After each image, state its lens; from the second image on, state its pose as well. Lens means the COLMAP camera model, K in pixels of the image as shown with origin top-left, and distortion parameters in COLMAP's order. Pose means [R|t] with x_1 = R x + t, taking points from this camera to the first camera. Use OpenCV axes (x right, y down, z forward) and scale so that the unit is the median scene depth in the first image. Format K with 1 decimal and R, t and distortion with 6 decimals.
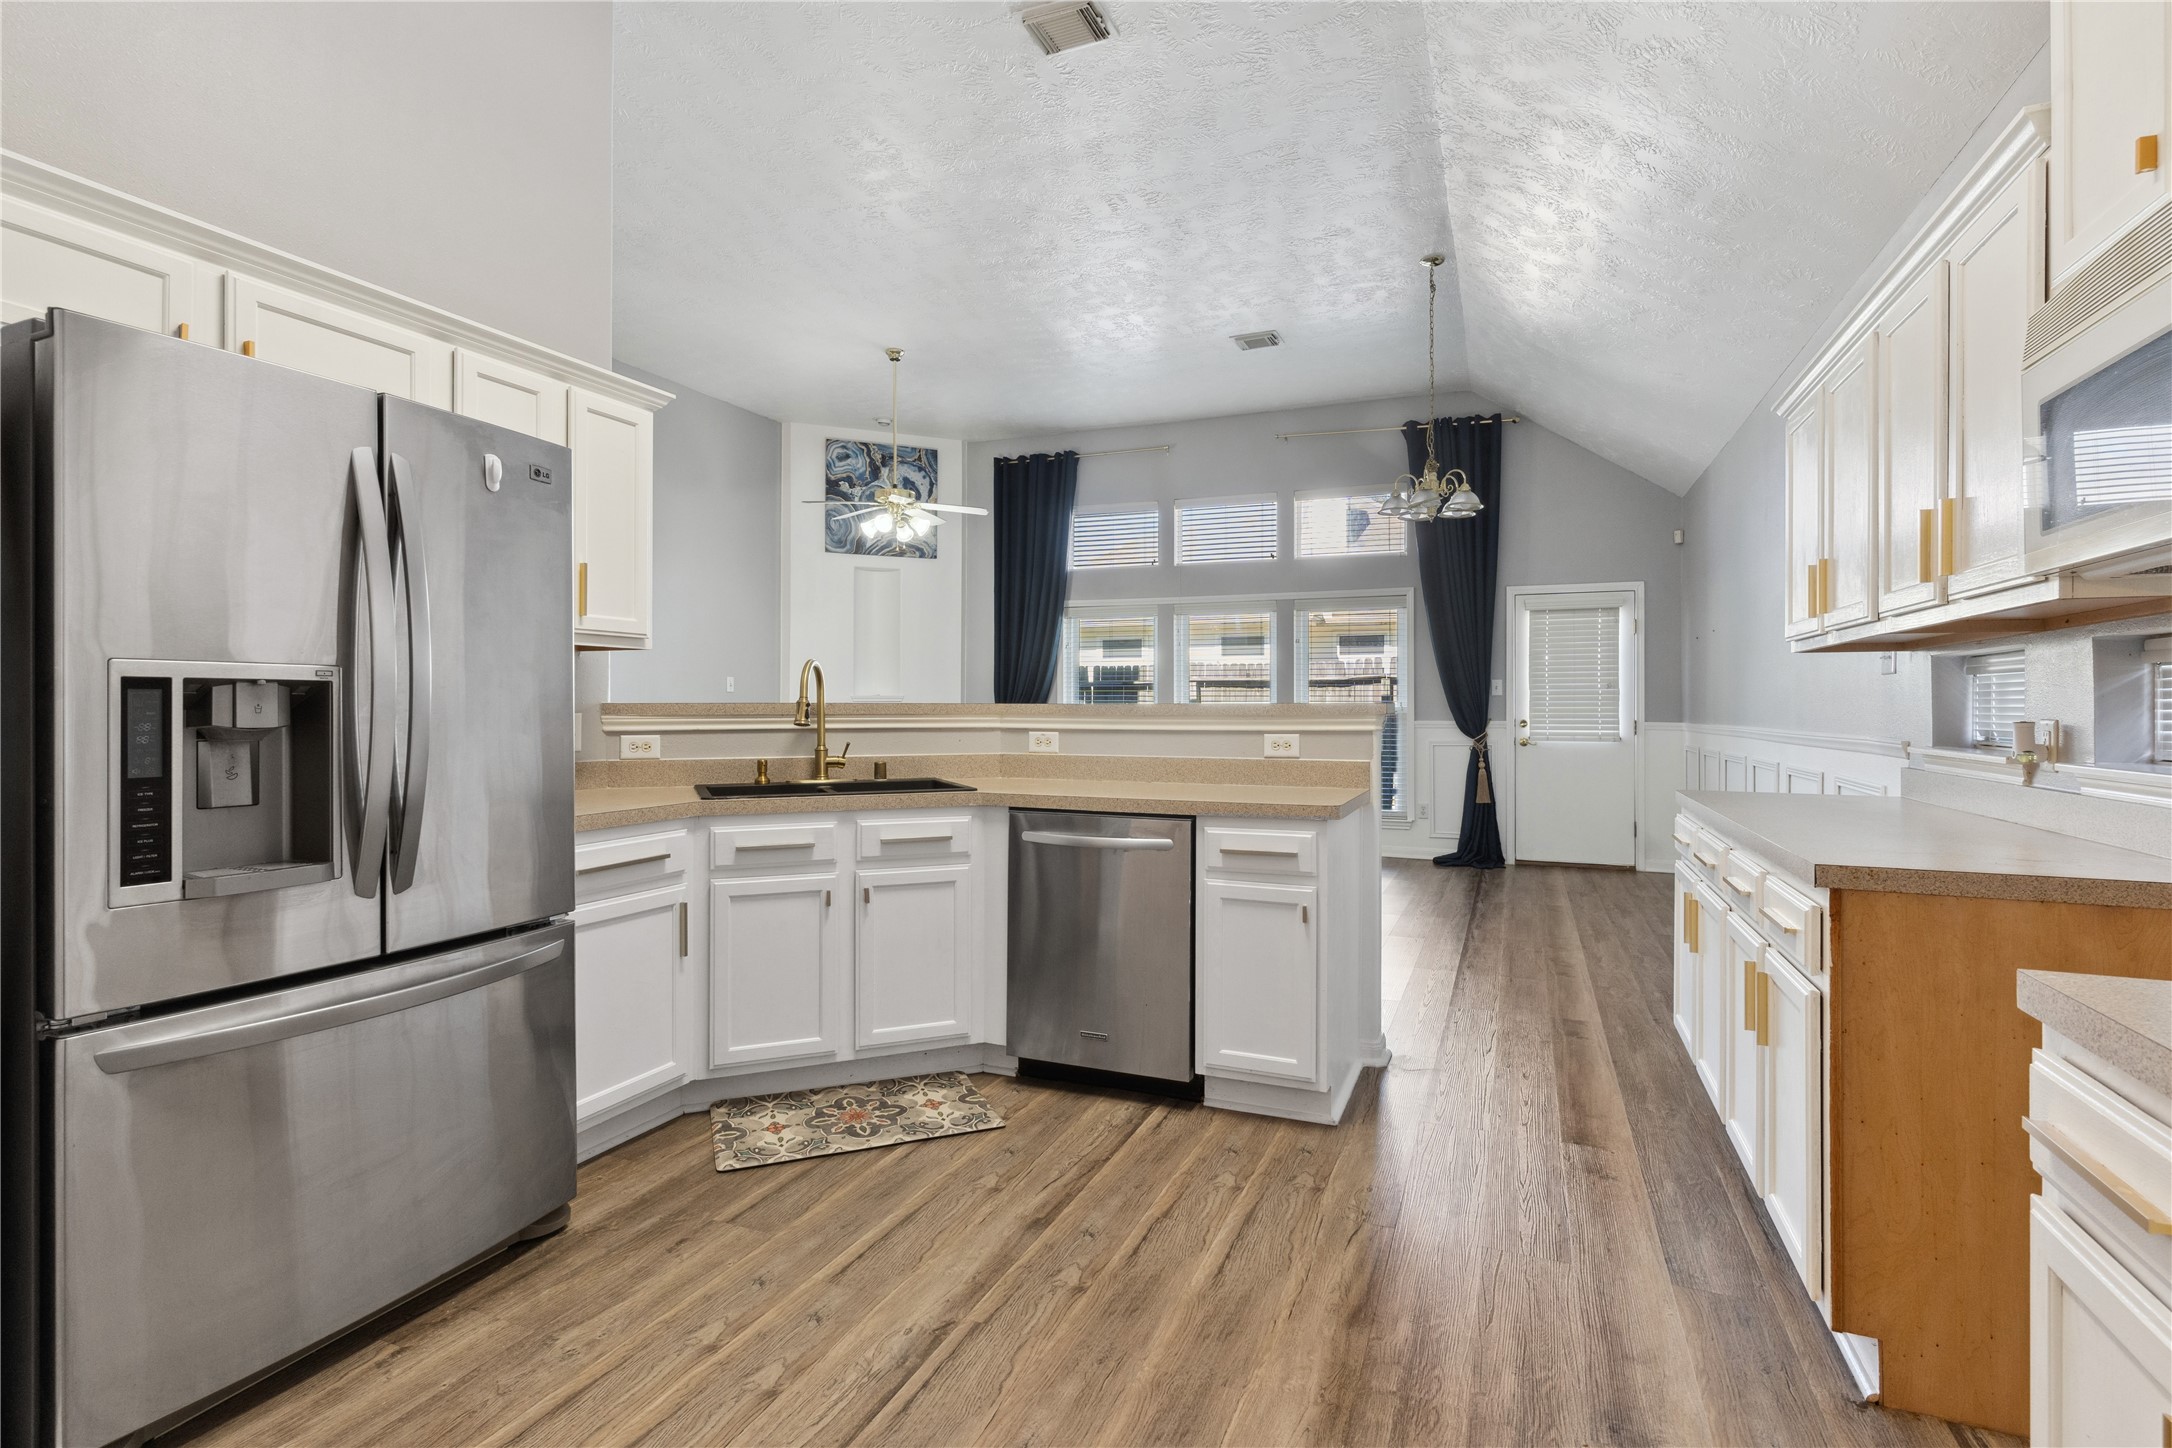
lens RADIAL K [[1036.6, 0, 1115.1], [0, 1036.6, 686.4], [0, 0, 1]] dist [0.002796, -0.000732]
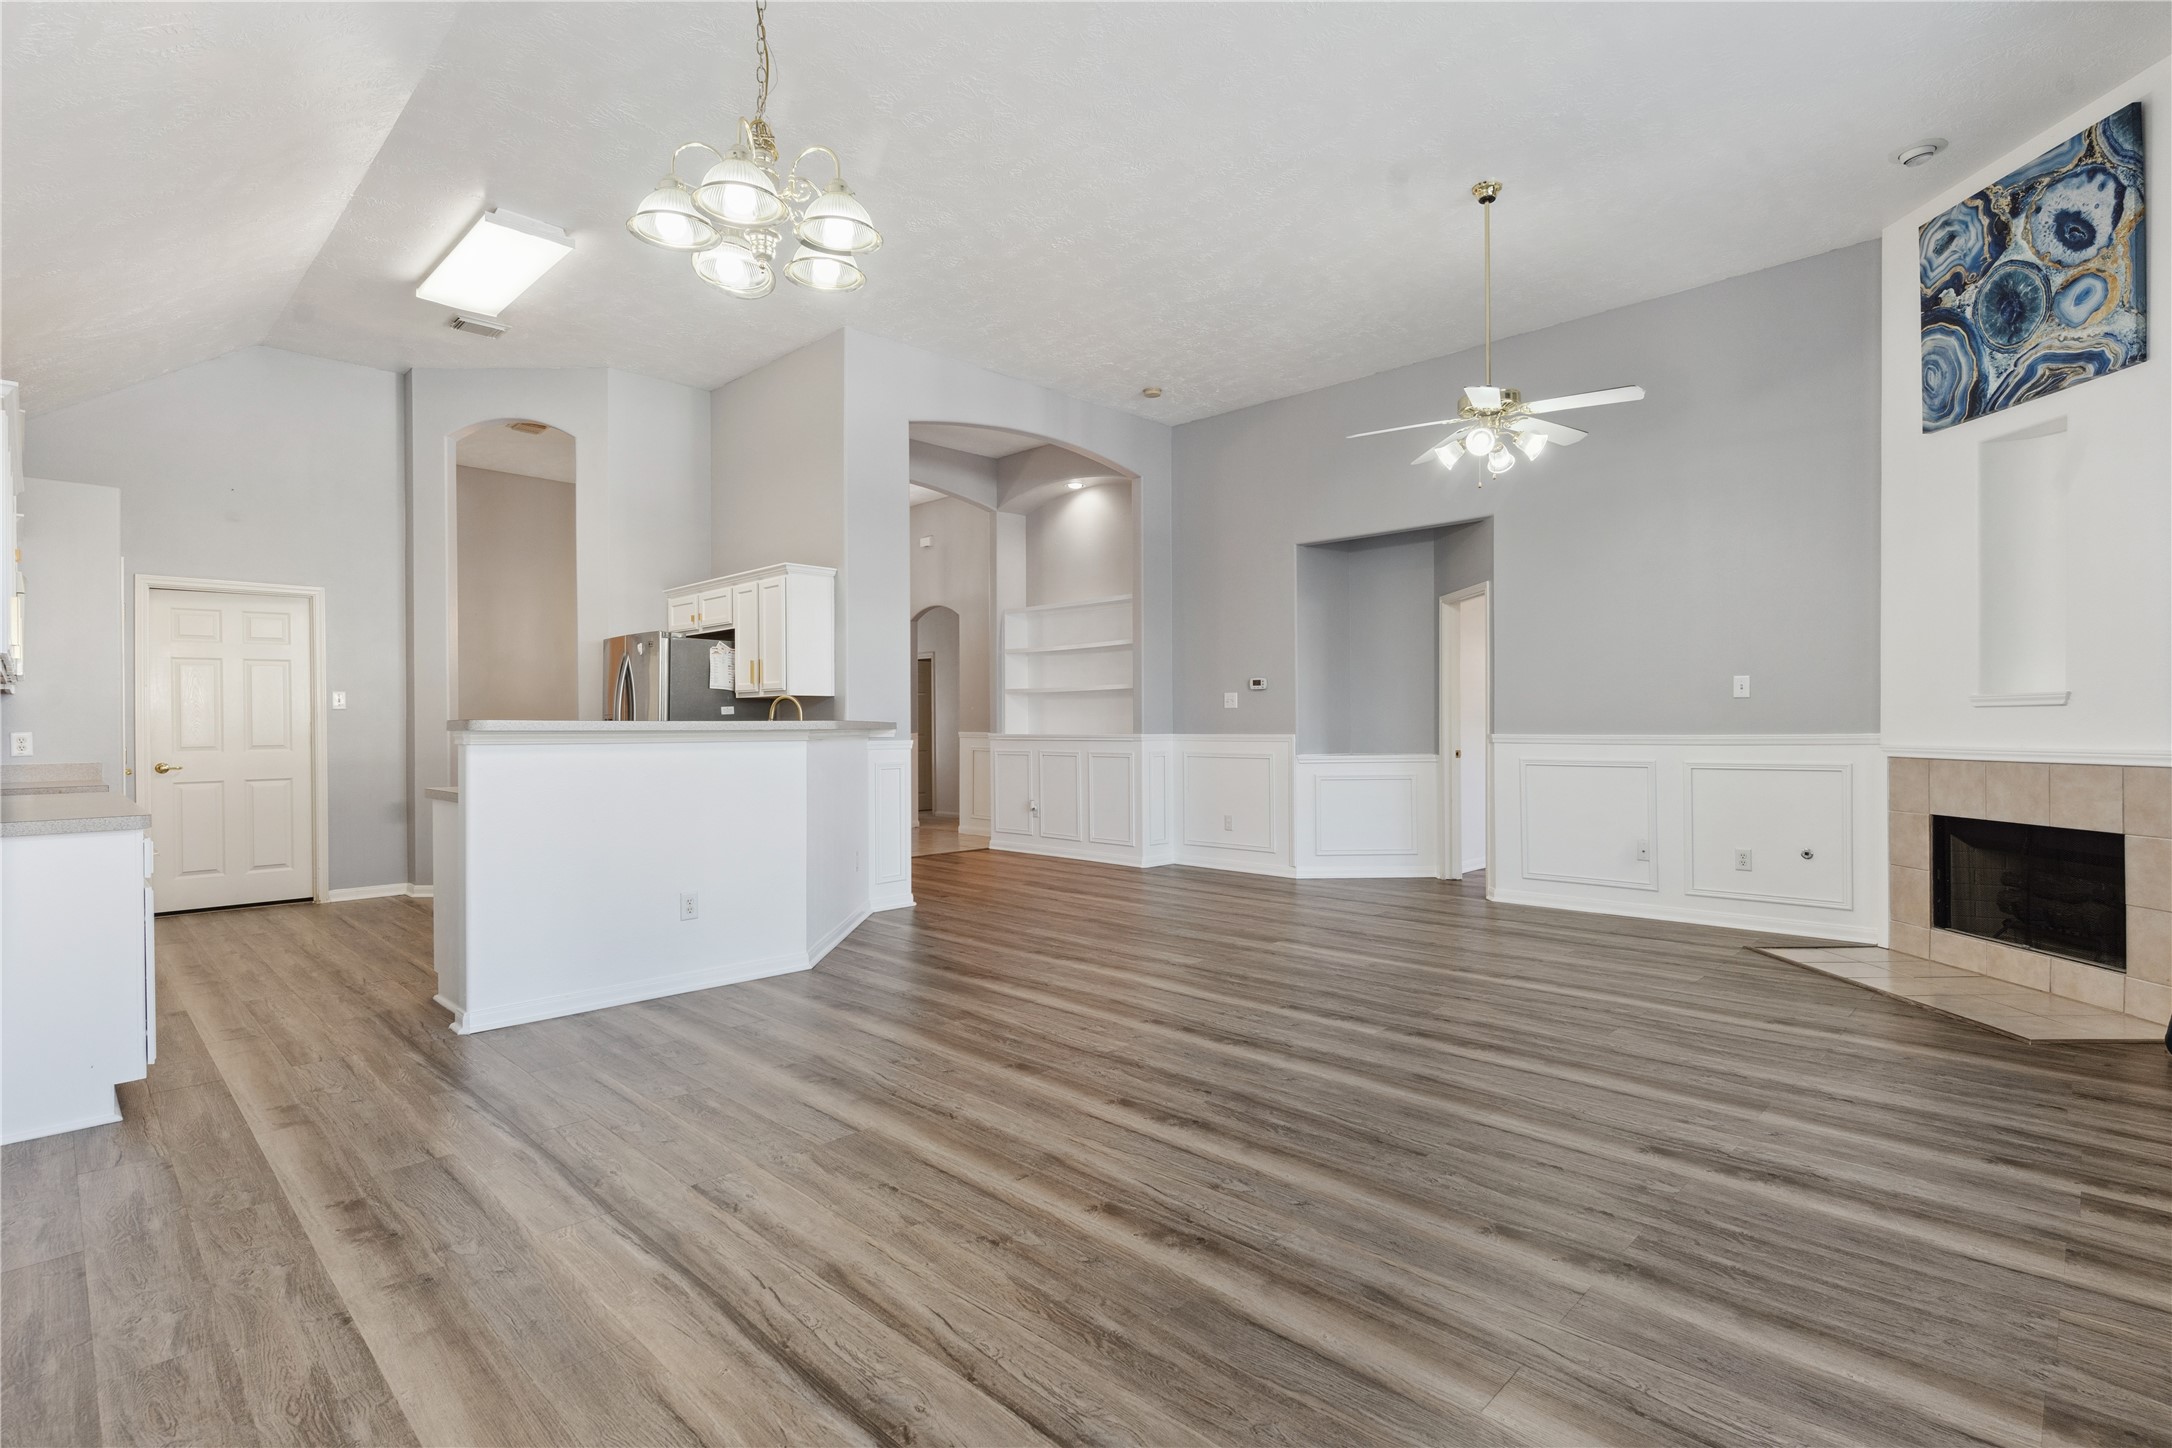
lens RADIAL K [[1036.6, 0, 1073.3], [0, 1036.6, 721.5], [0, 0, 1]] dist [0.002796, -0.000732]
pose [[-0.401780, -0.001002, -0.915736, 0.452913], [0.023180, 0.999668, -0.011265, 0.019310], [0.915443, -0.025753, -0.401623, 0.911602]]
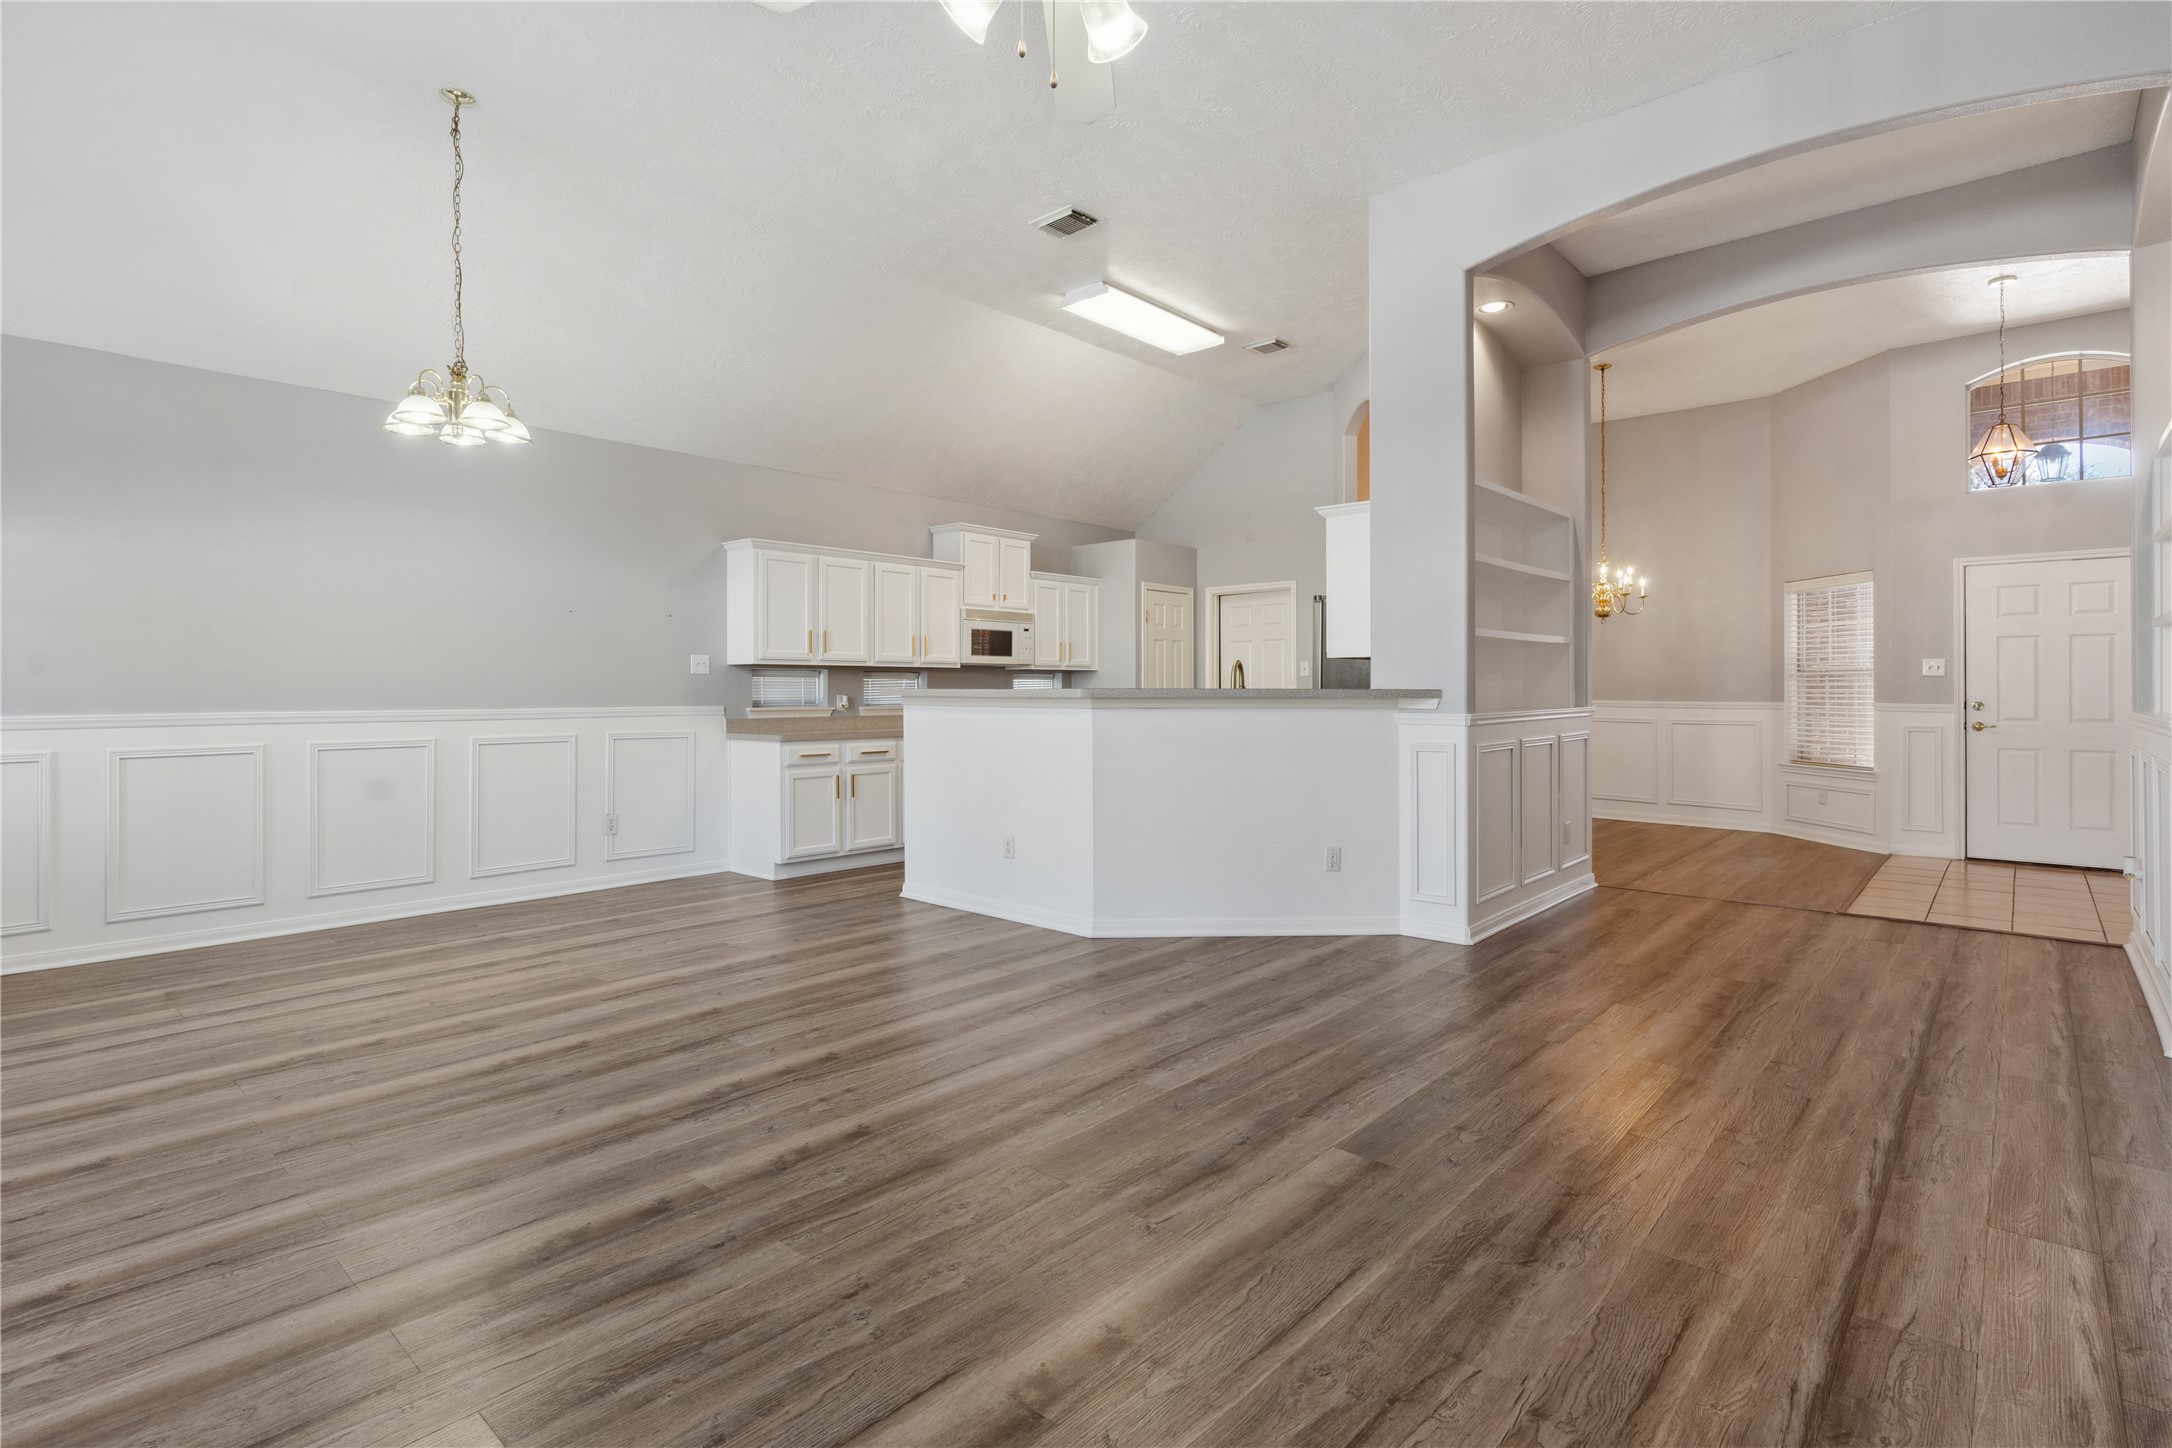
lens RADIAL K [[1036.6, 0, 1073.7], [0, 1036.6, 685.9], [0, 0, 1]] dist [0.002796, -0.000732]
pose [[-0.932895, 0.001621, 0.360146, -0.269088], [-0.007101, 0.999713, -0.022894, 0.021268], [-0.360079, -0.023915, -0.932615, 1.095908]]
